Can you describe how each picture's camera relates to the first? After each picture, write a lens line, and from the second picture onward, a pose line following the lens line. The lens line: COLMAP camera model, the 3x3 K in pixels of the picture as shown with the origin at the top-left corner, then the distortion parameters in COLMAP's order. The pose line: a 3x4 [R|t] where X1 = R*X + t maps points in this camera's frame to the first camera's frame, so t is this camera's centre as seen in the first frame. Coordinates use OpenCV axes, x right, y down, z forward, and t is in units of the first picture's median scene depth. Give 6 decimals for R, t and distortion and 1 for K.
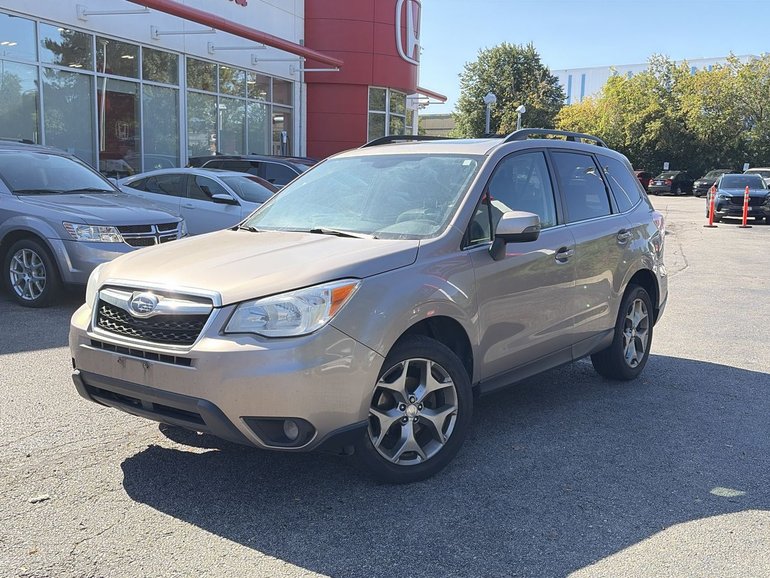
lens RADIAL K [[828.6, 0, 376.5], [0, 828.6, 324.7], [0, 0, 1]] dist [0.038825, 0.000000]
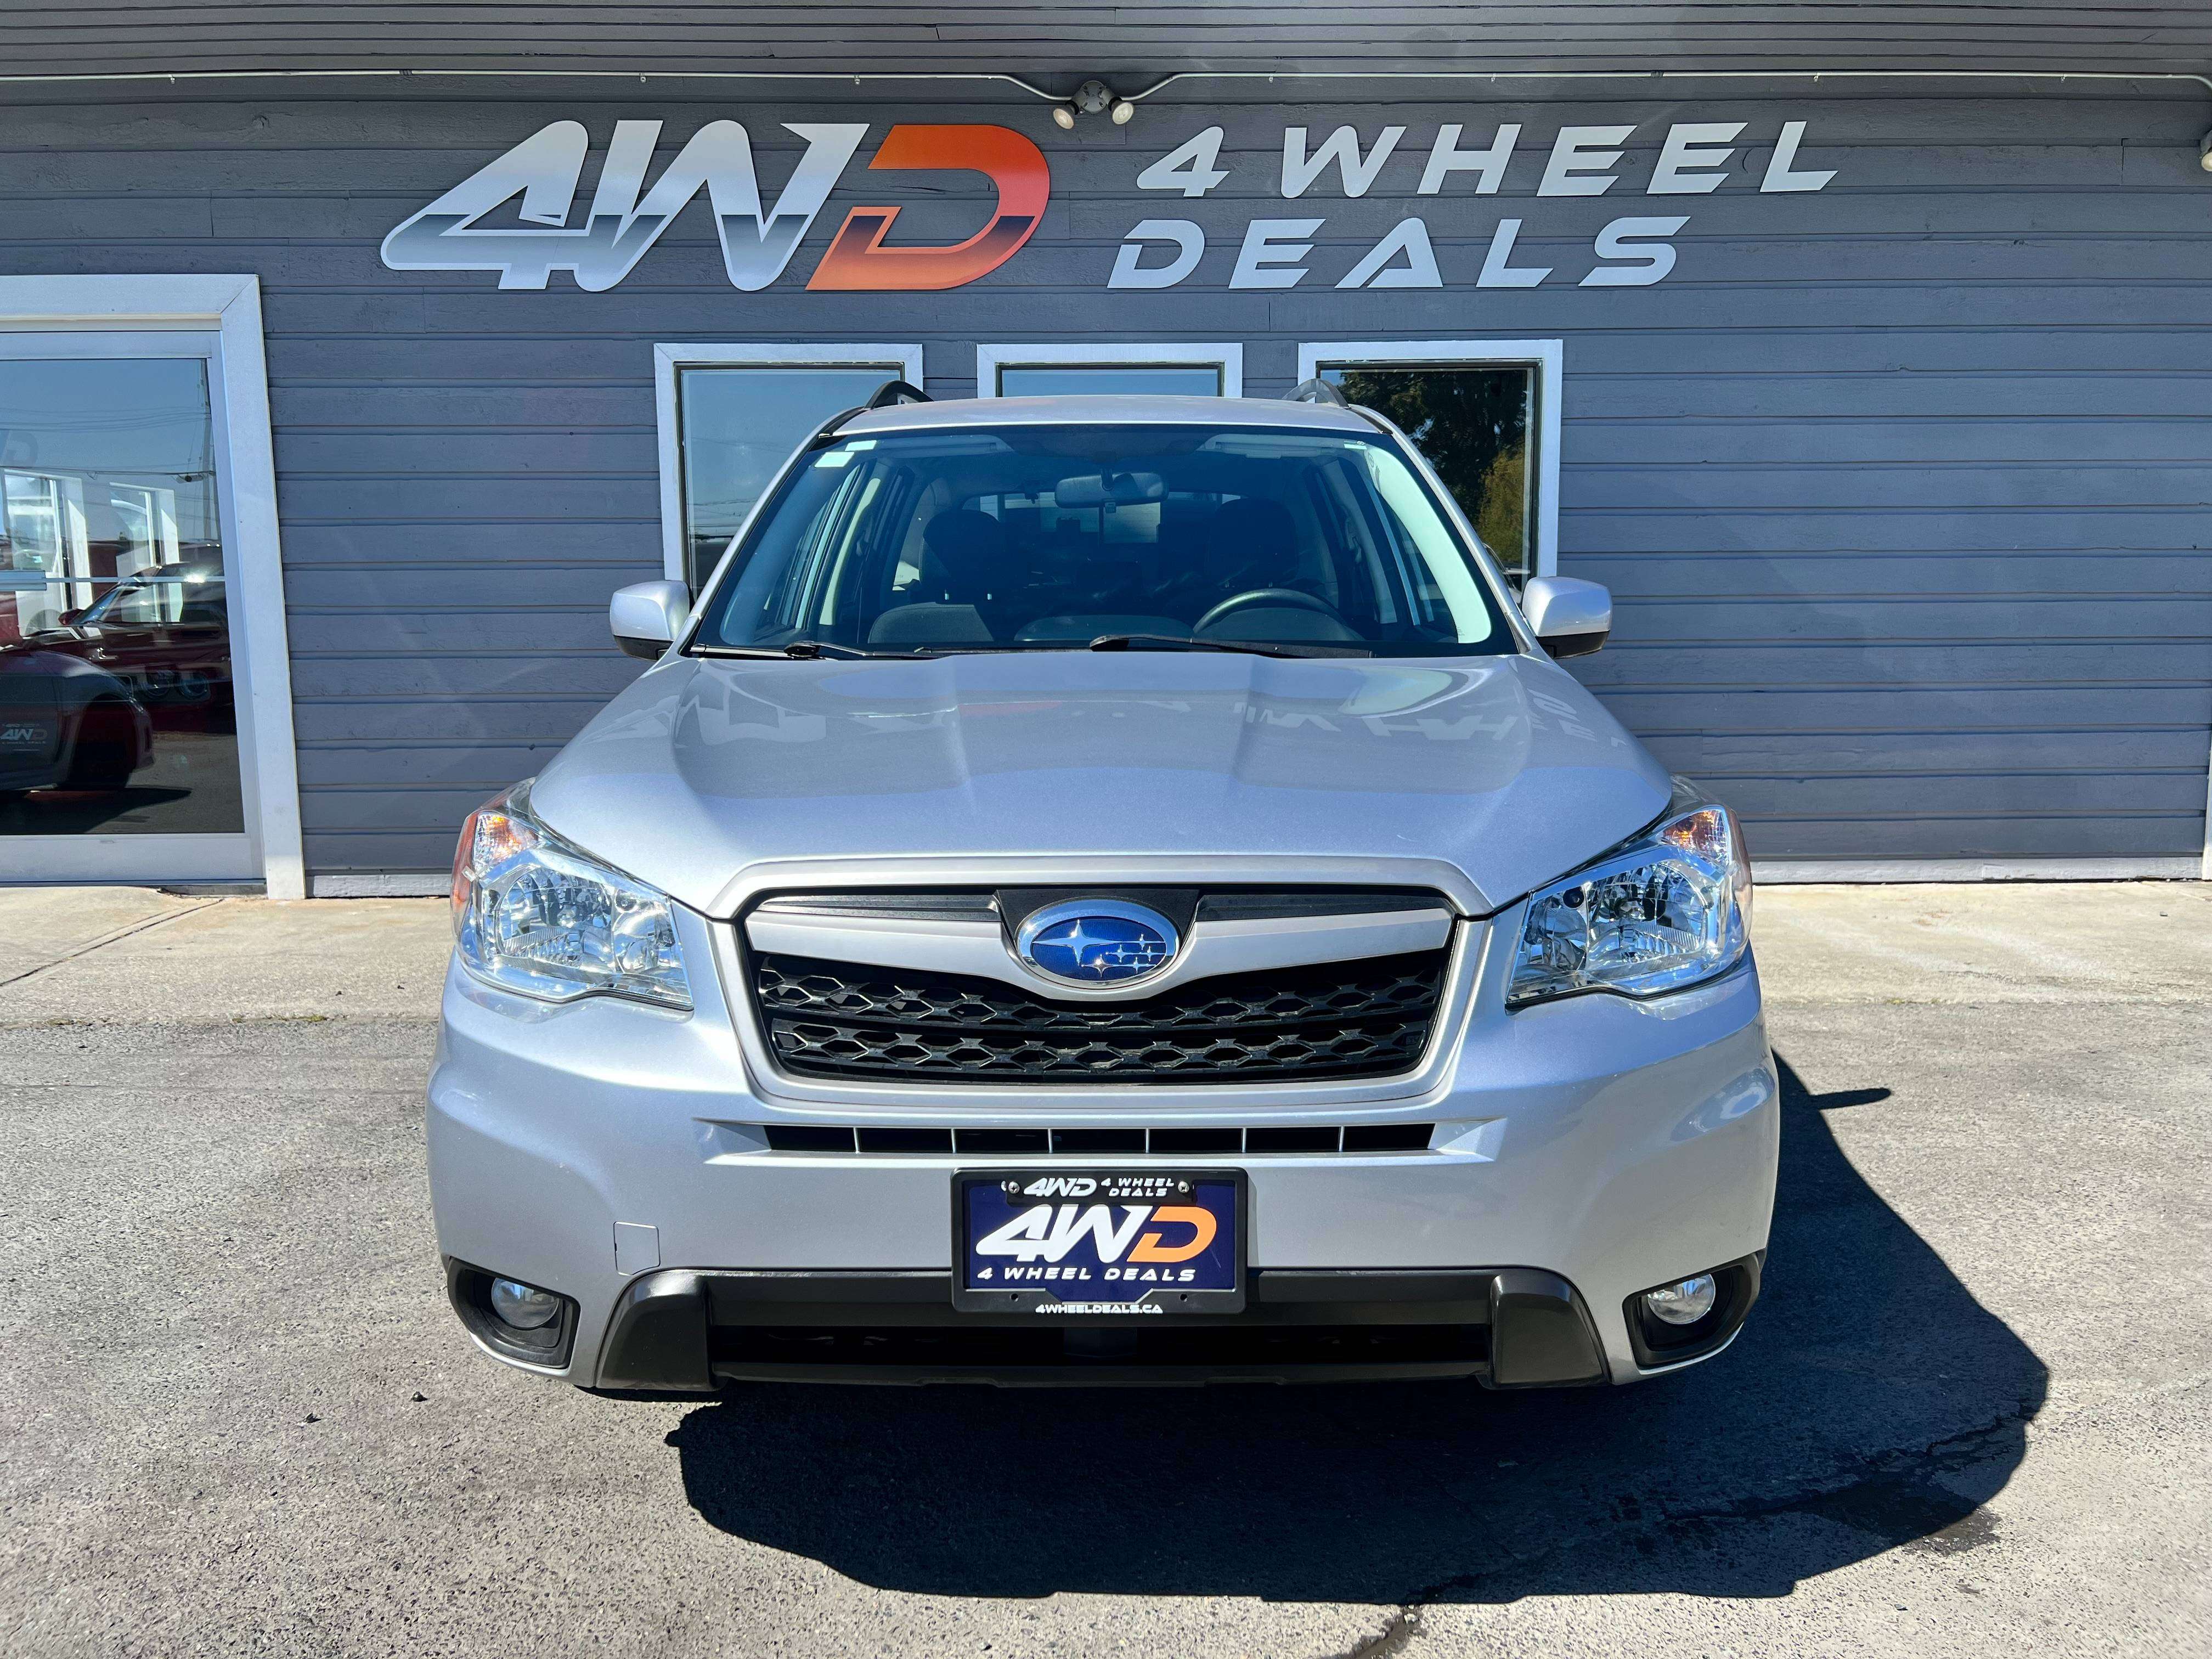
lens RADIAL K [[1699.8, 0, 1117.1], [0, 1699.8, 827.4], [0, 0, 1]] dist [0.054222, -0.055055]
pose [[0.786092, -0.098712, 0.610177, -0.248003], [0.107980, 0.993917, 0.021682, -0.029756], [-0.608605, 0.048843, 0.791969, 0.253777]]
